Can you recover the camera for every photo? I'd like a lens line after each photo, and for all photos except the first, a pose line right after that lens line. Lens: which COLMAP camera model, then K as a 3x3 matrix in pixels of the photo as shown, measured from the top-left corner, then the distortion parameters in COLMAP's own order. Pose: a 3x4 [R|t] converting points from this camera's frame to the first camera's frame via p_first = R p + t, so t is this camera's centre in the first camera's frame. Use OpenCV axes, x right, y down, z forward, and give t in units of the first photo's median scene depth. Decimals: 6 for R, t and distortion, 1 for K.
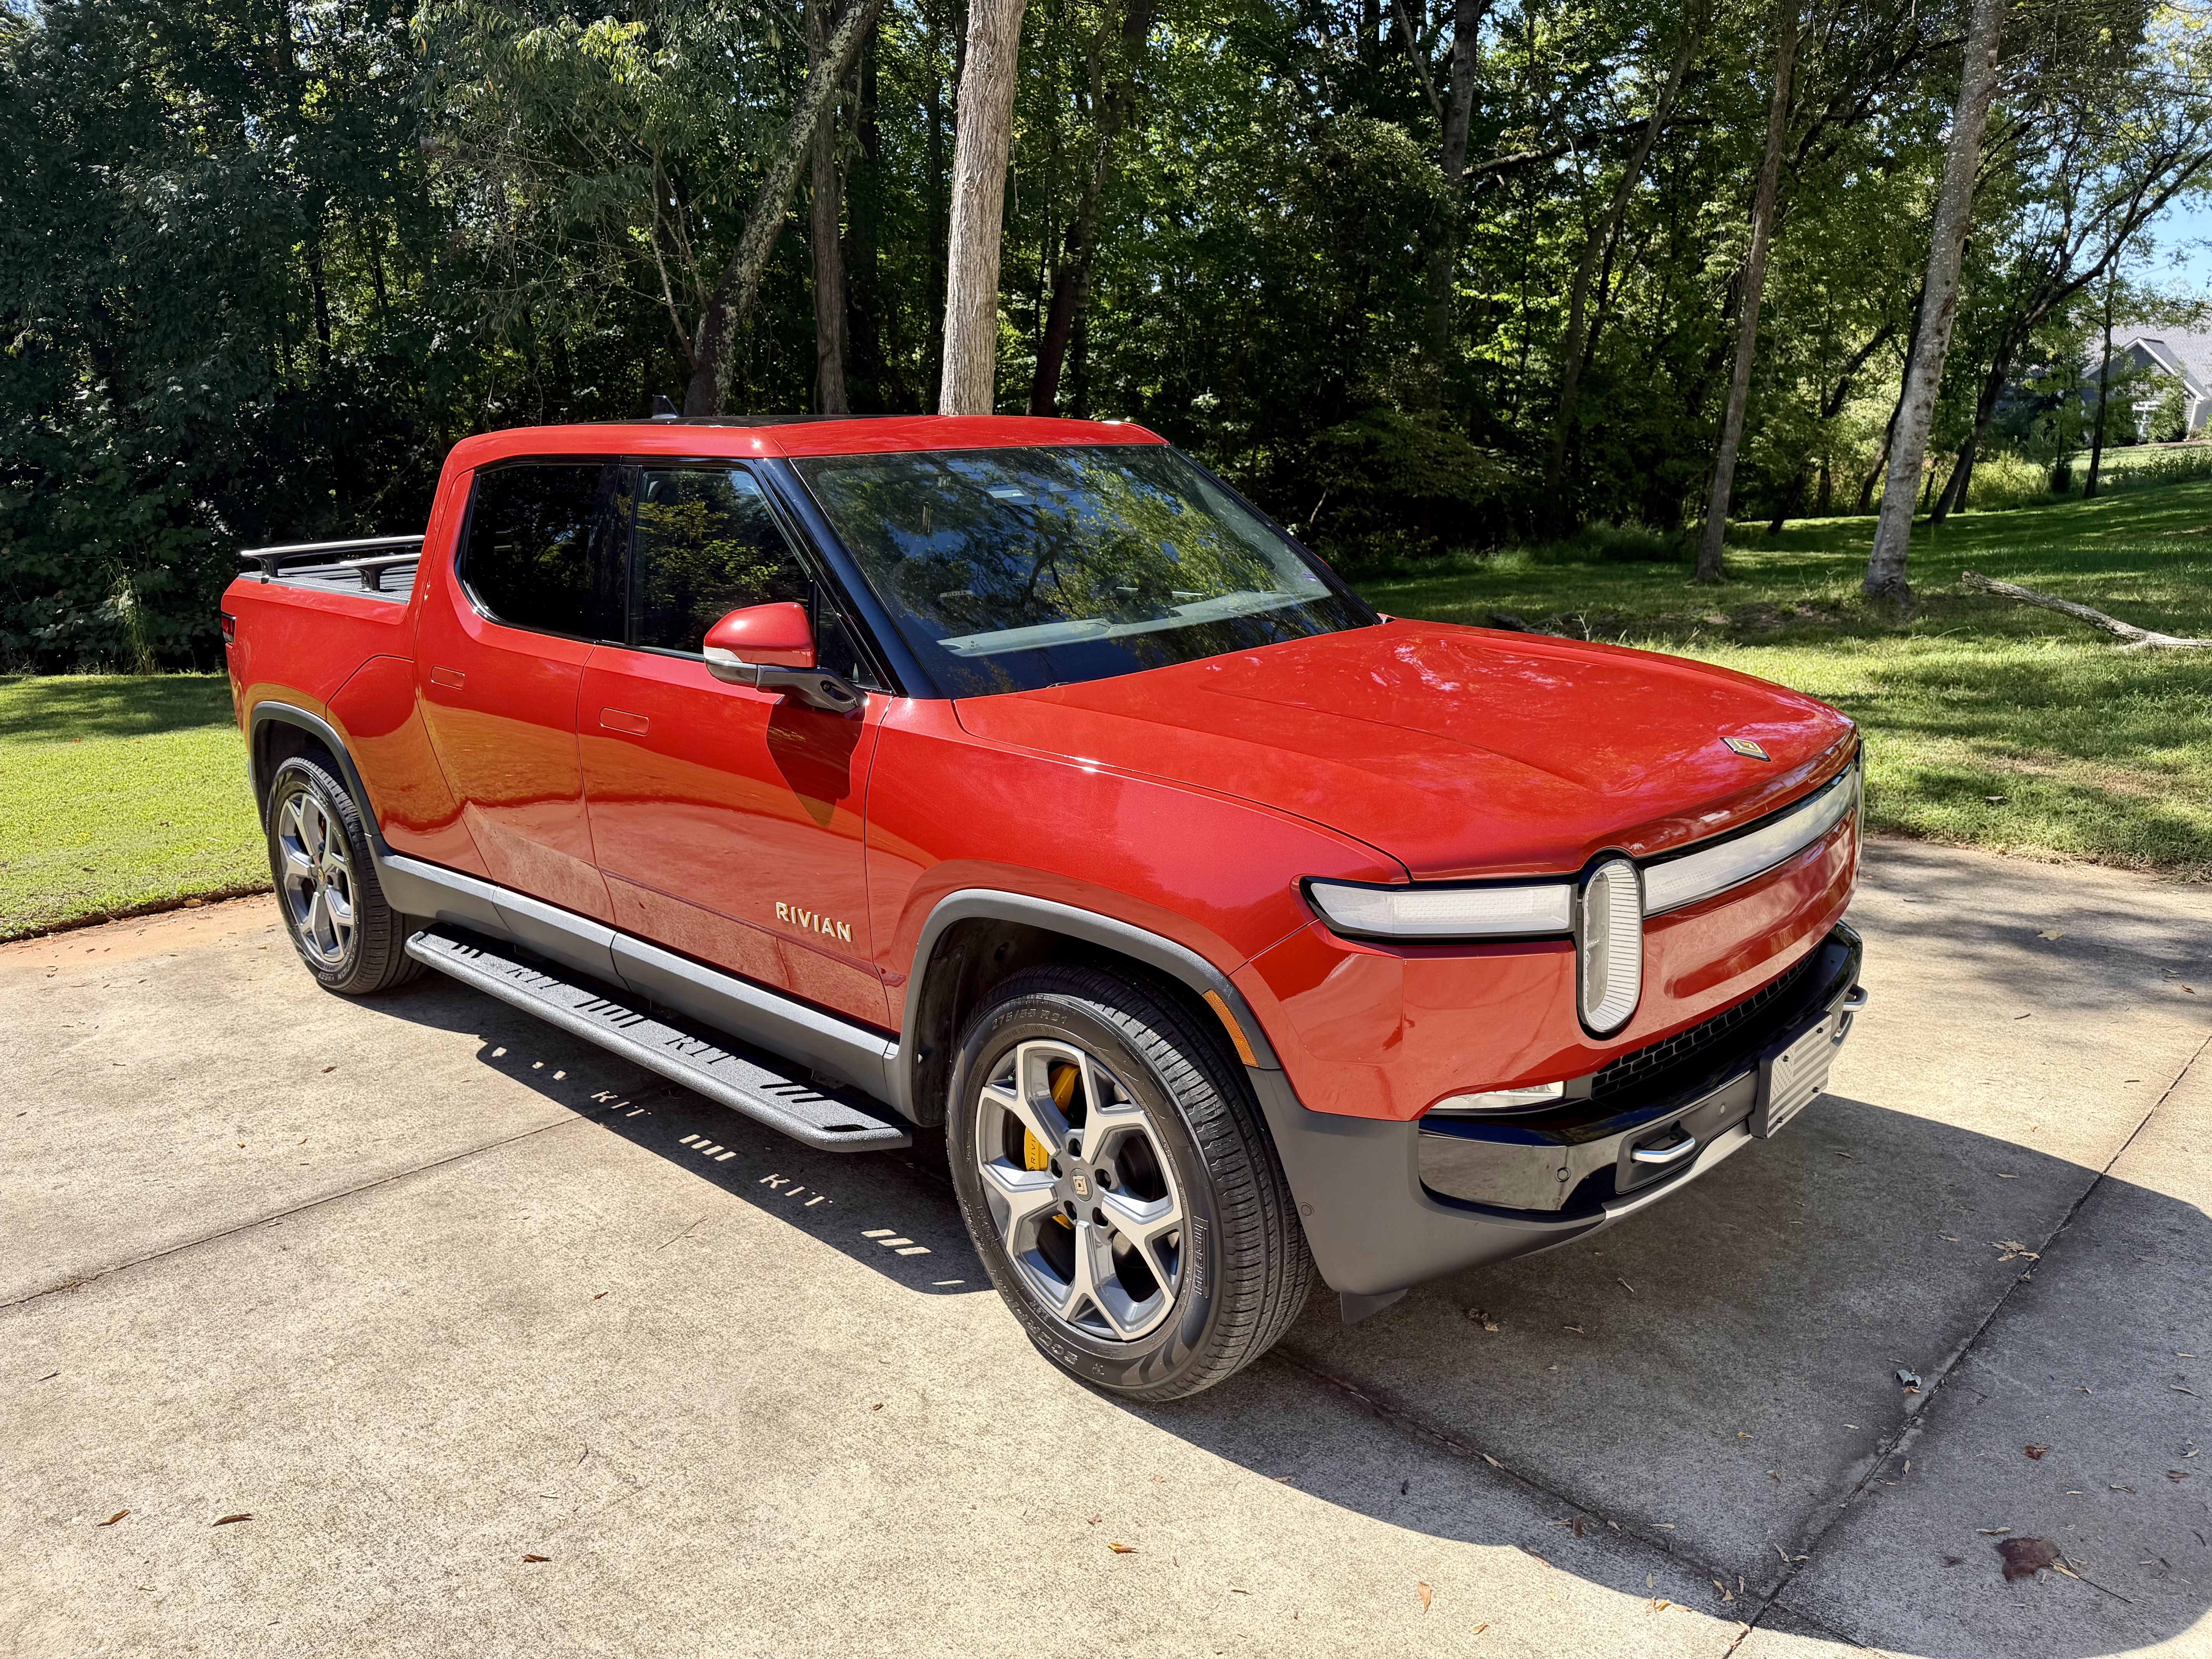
lens RADIAL K [[1595.7, 0, 1106.0], [0, 1595.7, 829.5], [0, 0, 1]] dist [-0.003048, -0.008106]
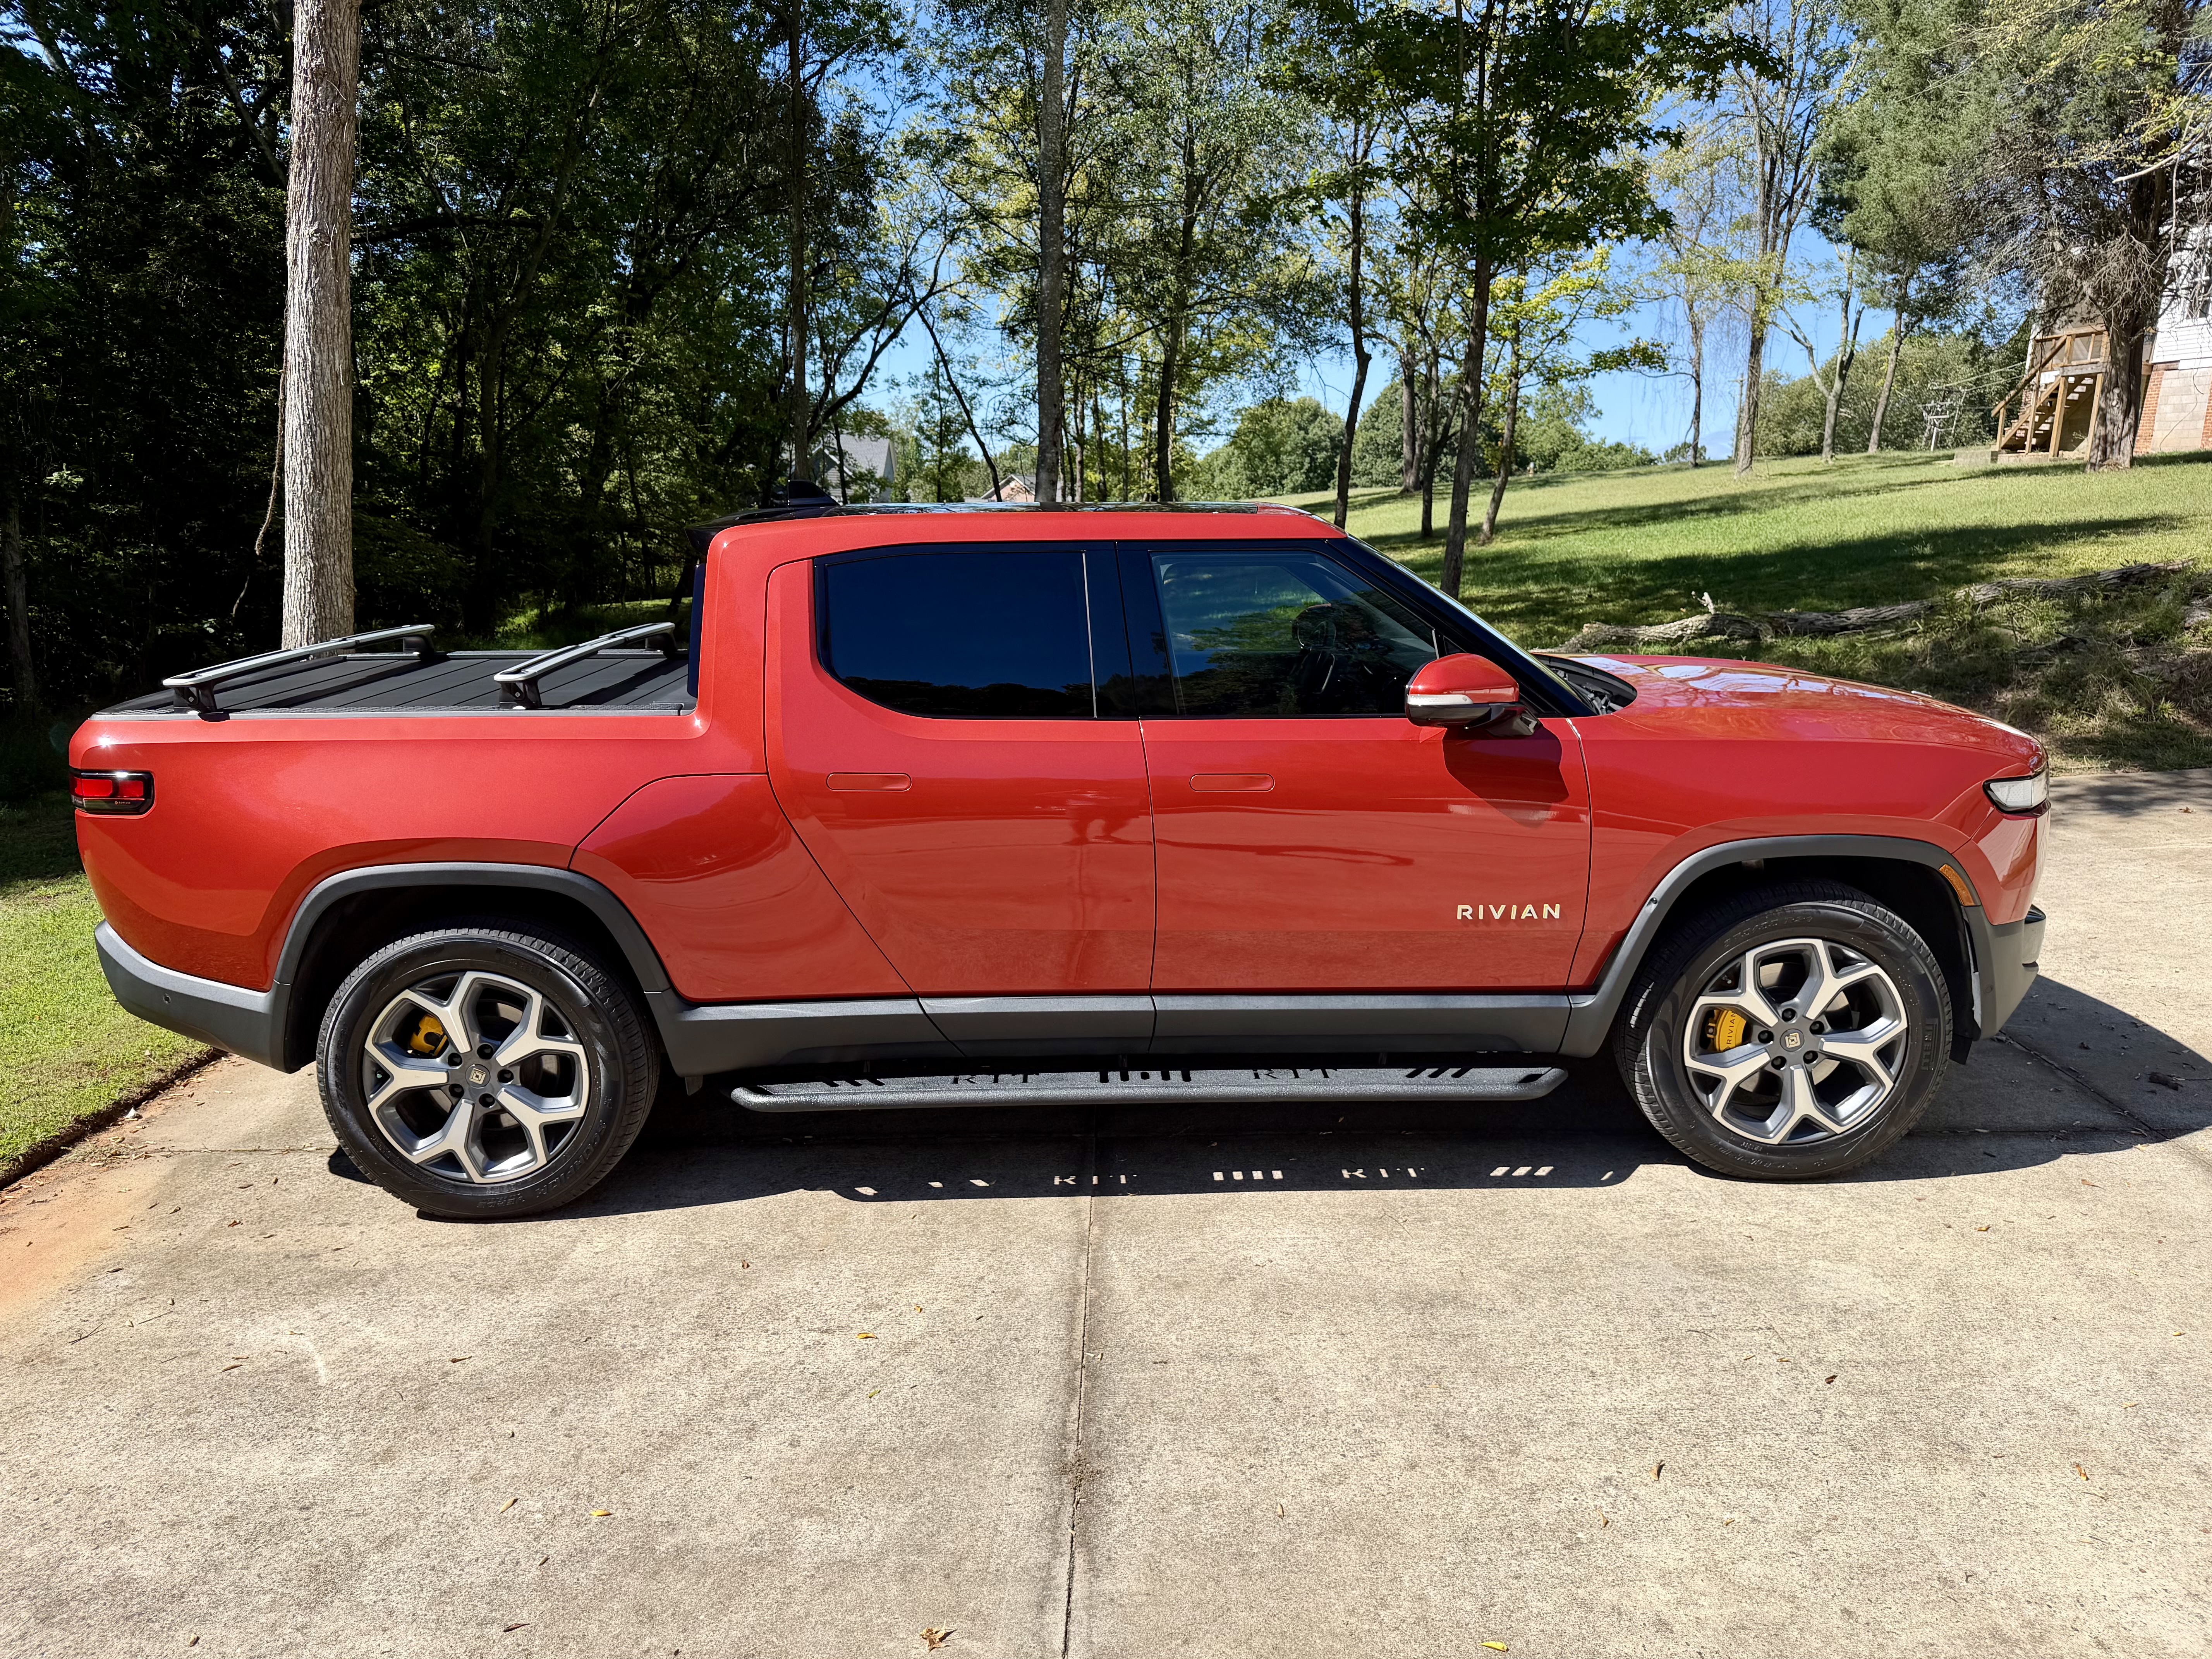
lens RADIAL K [[1606.8, 0, 1106.0], [0, 1606.8, 829.5], [0, 0, 1]] dist [-0.002945, -0.009662]
pose [[0.712857, -0.136978, 0.687802, -1.238391], [0.172167, 0.984909, 0.017710, -0.078517], [-0.679848, 0.105792, 0.725683, 0.318418]]
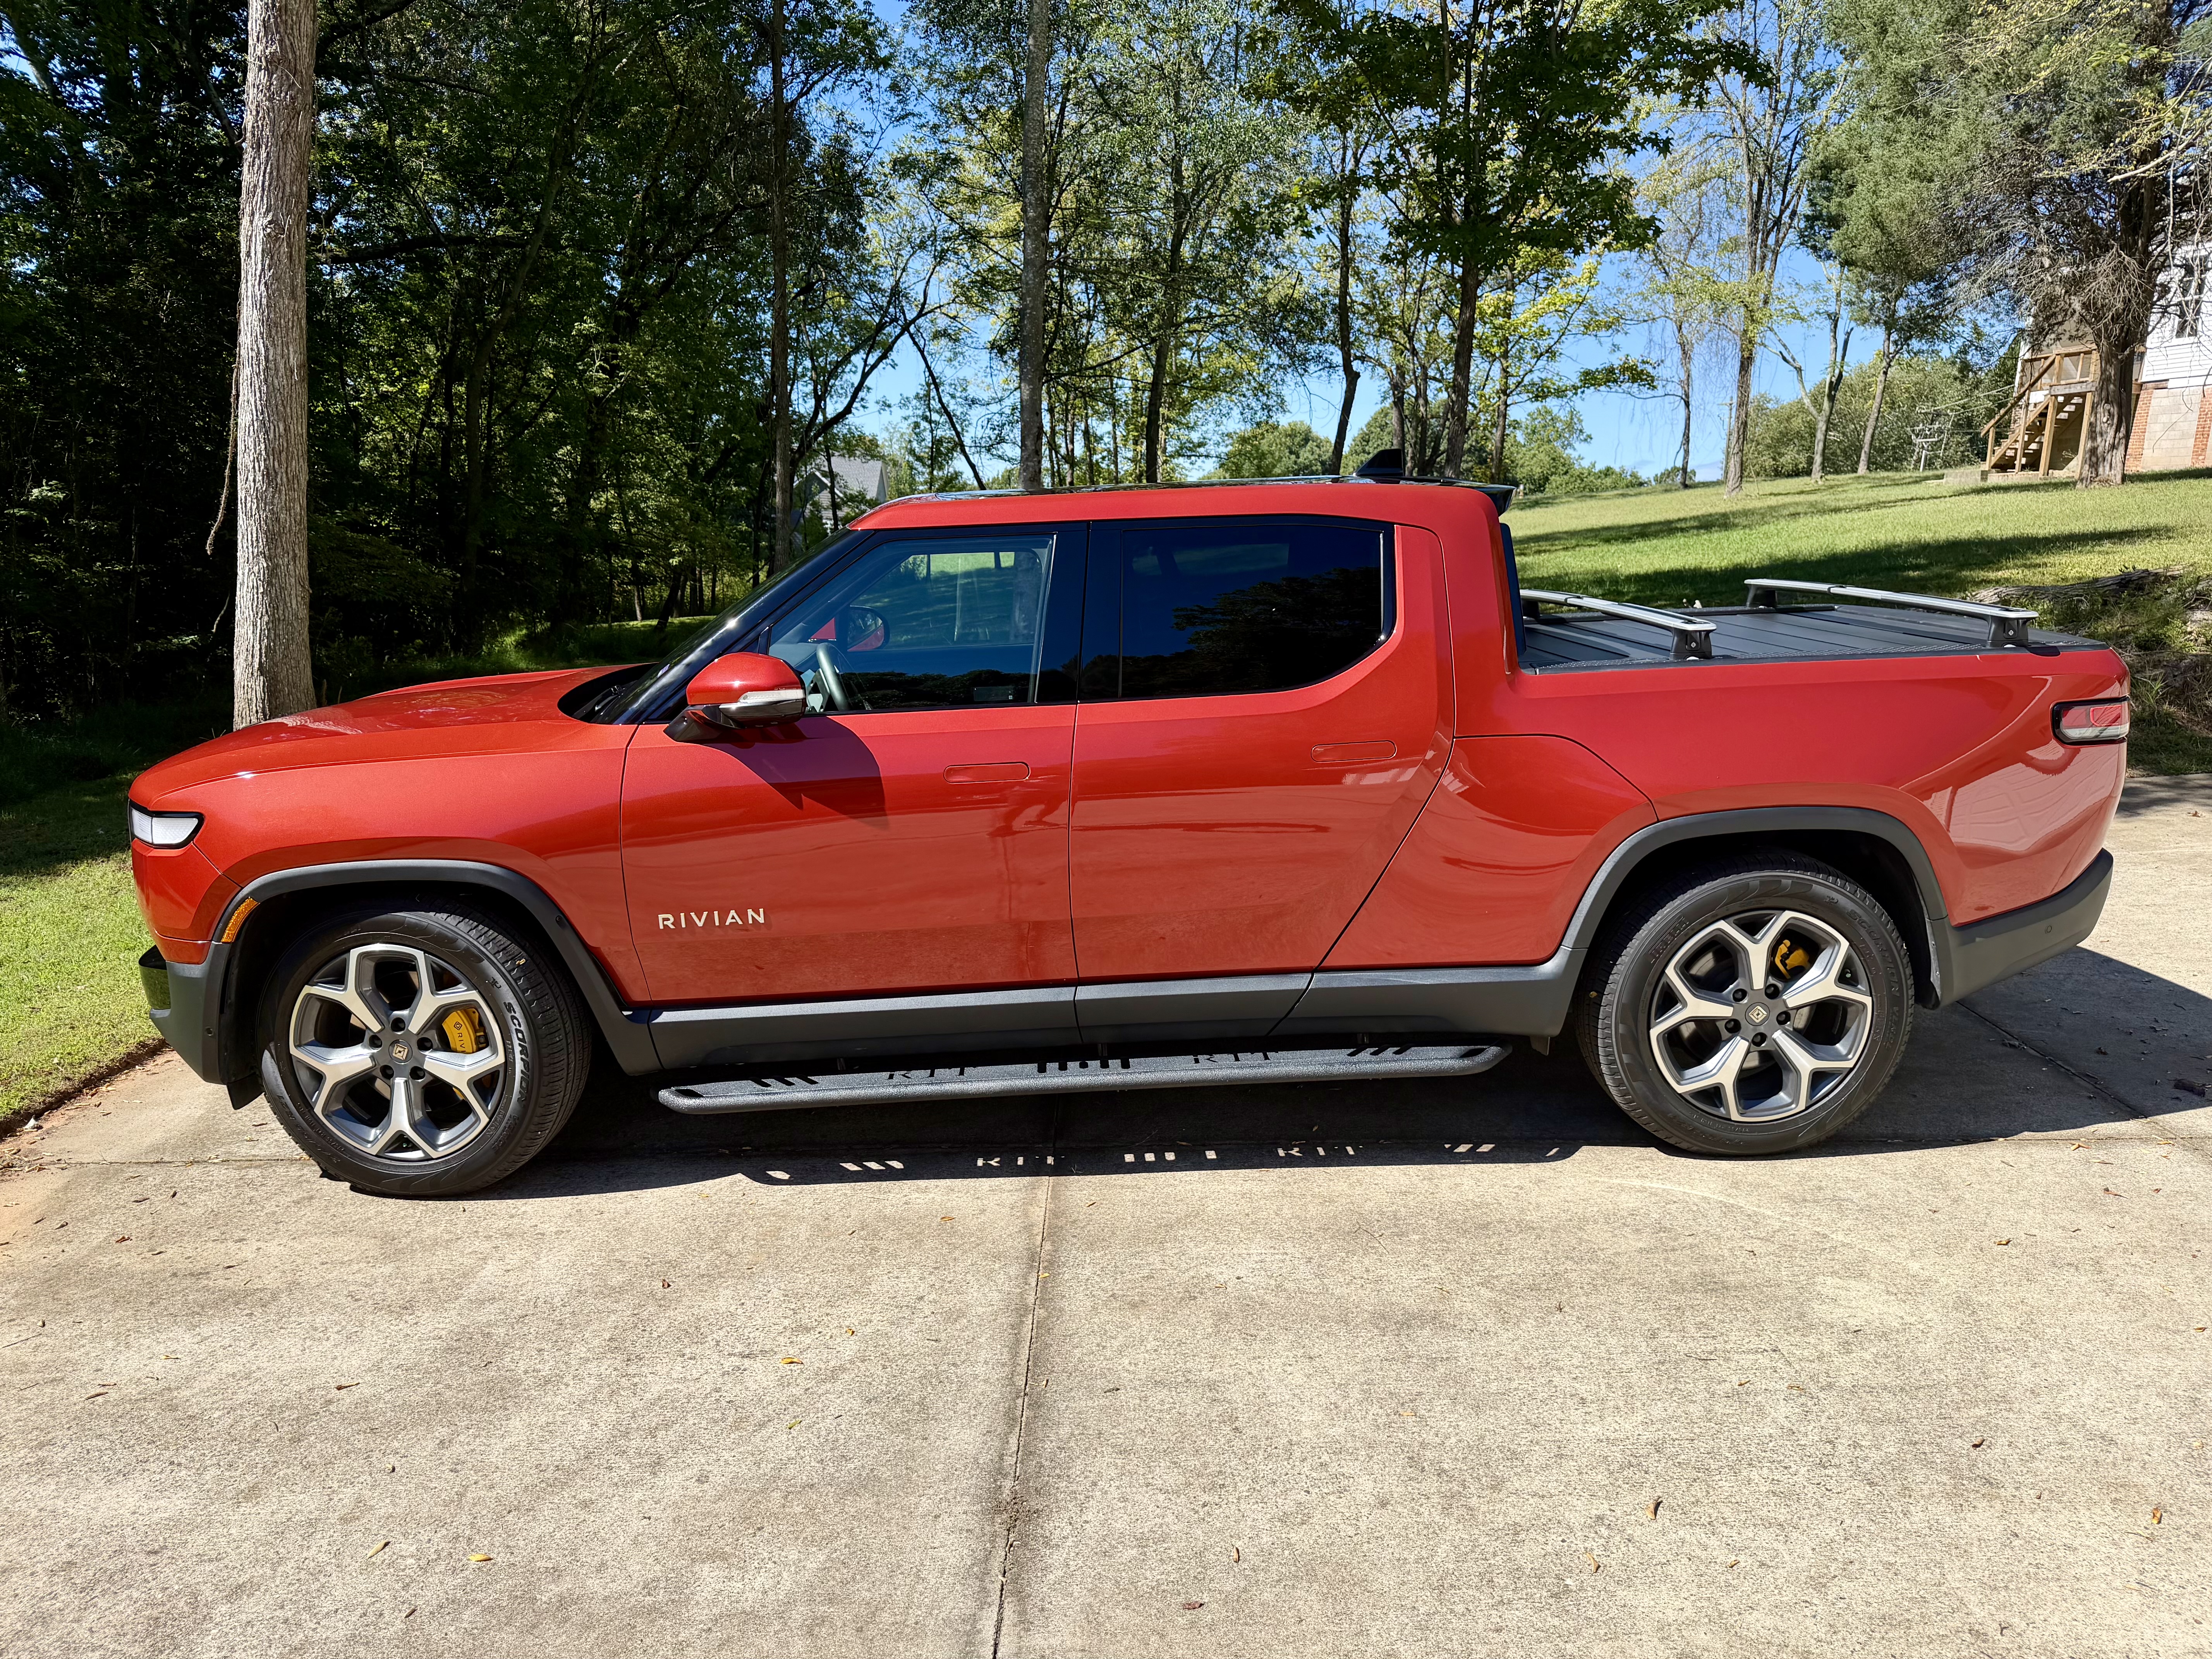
lens RADIAL K [[1595.7, 0, 1106.0], [0, 1595.7, 829.5], [0, 0, 1]] dist [-0.003048, -0.008106]
pose [[0.711127, -0.125824, 0.691713, -1.159797], [0.172775, 0.984960, 0.001543, -0.042741], [-0.681504, 0.118414, 0.722171, 0.365438]]
